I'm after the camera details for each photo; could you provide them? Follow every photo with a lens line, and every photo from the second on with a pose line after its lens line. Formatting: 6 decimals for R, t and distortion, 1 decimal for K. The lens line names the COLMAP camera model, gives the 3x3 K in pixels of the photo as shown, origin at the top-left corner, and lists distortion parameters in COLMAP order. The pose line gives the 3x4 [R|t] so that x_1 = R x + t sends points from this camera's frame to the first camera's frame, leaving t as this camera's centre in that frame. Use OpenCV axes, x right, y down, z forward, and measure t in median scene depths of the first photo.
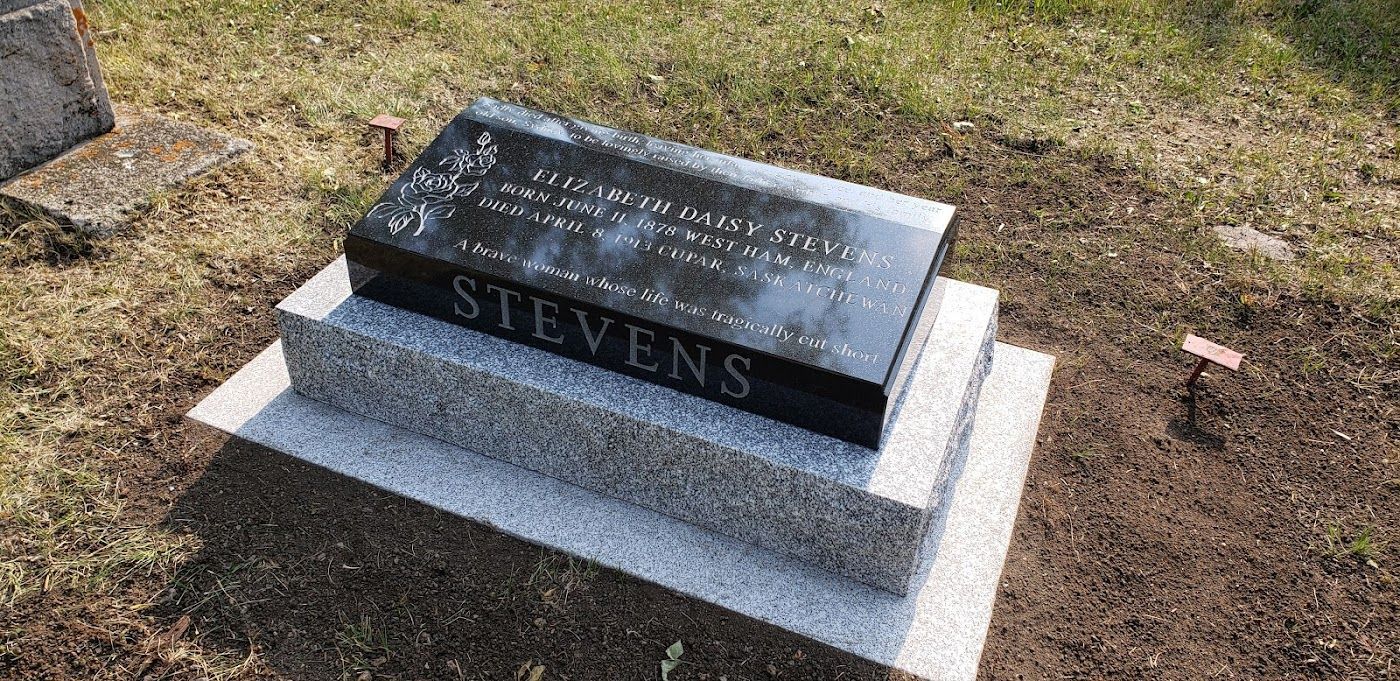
lens RADIAL K [[1096.0, 0, 695.1], [0, 1096.0, 340.2], [0, 0, 1]] dist [-0.096890, 0.183976]
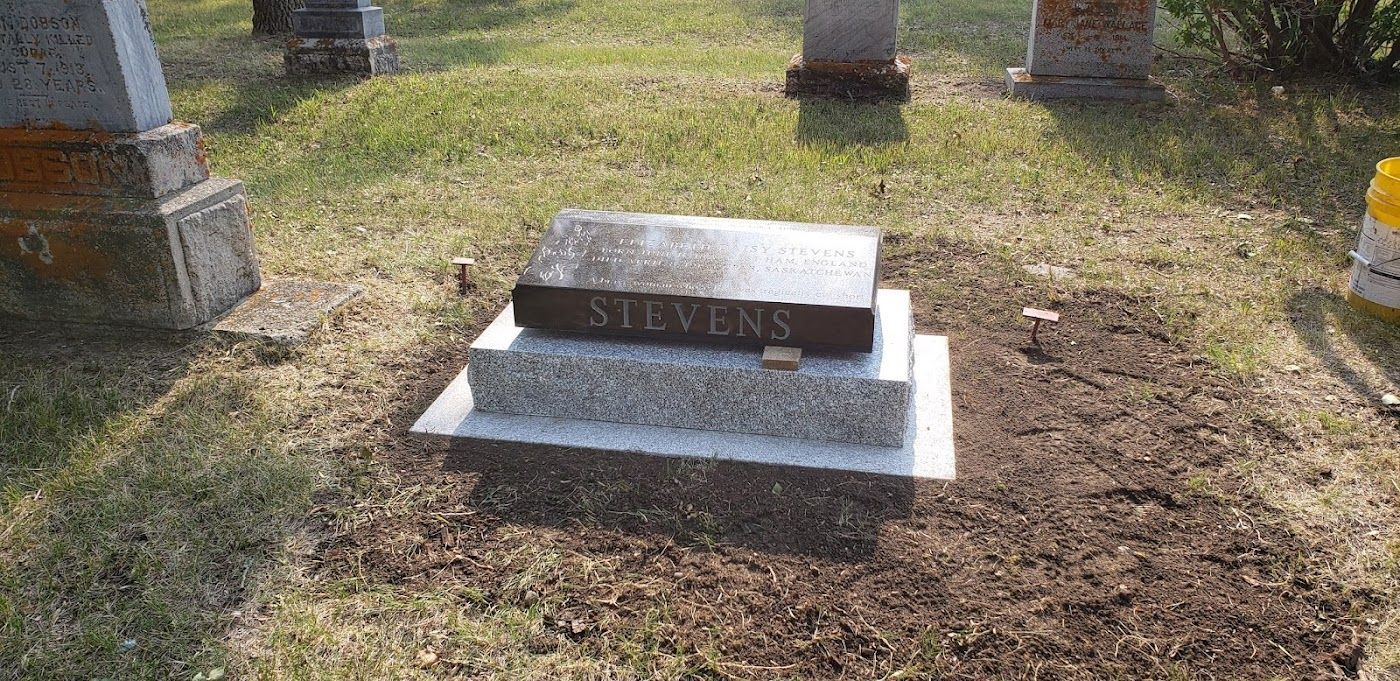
lens RADIAL K [[1058.6, 0, 678.7], [0, 1058.6, 382.4], [0, 0, 1]] dist [0.005198, -0.002988]
pose [[0.979539, -0.130387, 0.153304, -0.330384], [0.155441, 0.974003, -0.164791, 0.308663], [-0.127832, 0.185249, 0.974342, -0.483646]]
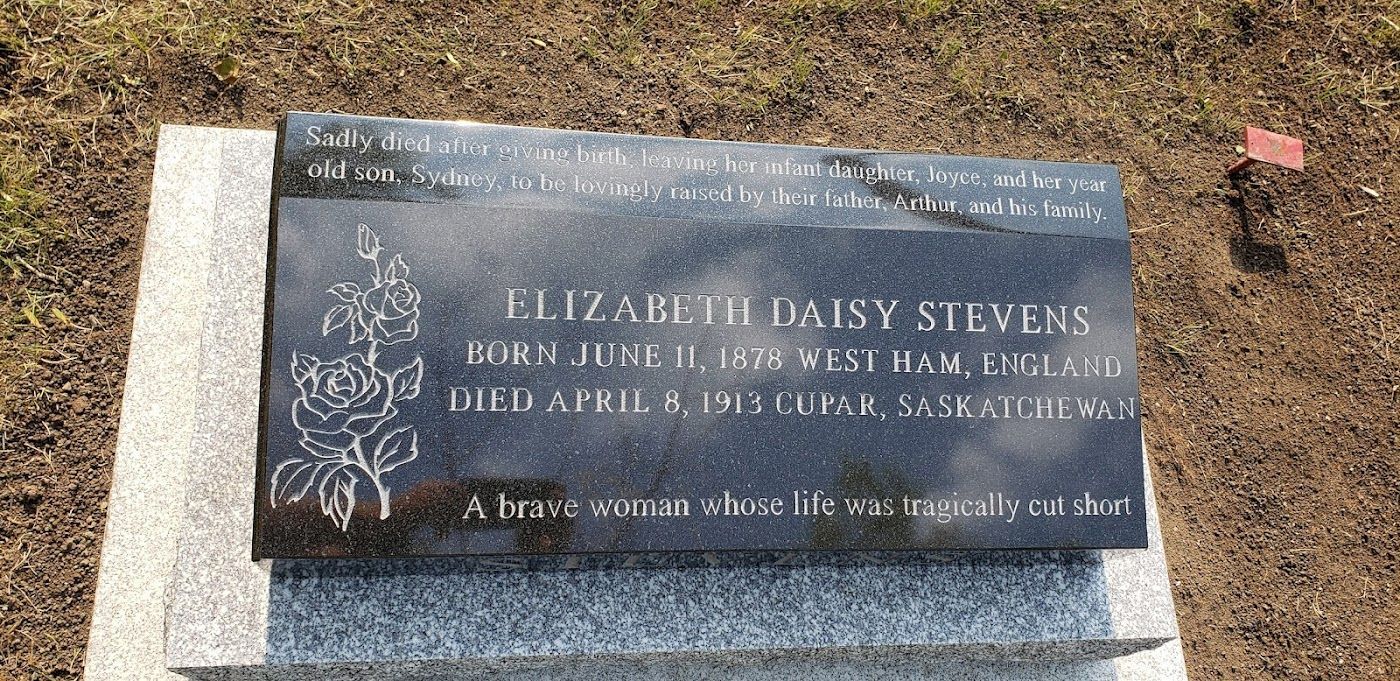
lens RADIAL K [[1058.6, 0, 678.7], [0, 1058.6, 382.4], [0, 0, 1]] dist [0.005198, -0.002988]
pose [[0.898386, -0.364138, 0.245575, -0.217190], [0.143540, 0.771852, 0.619387, -0.453532], [-0.415090, -0.521198, 0.745690, 0.525518]]
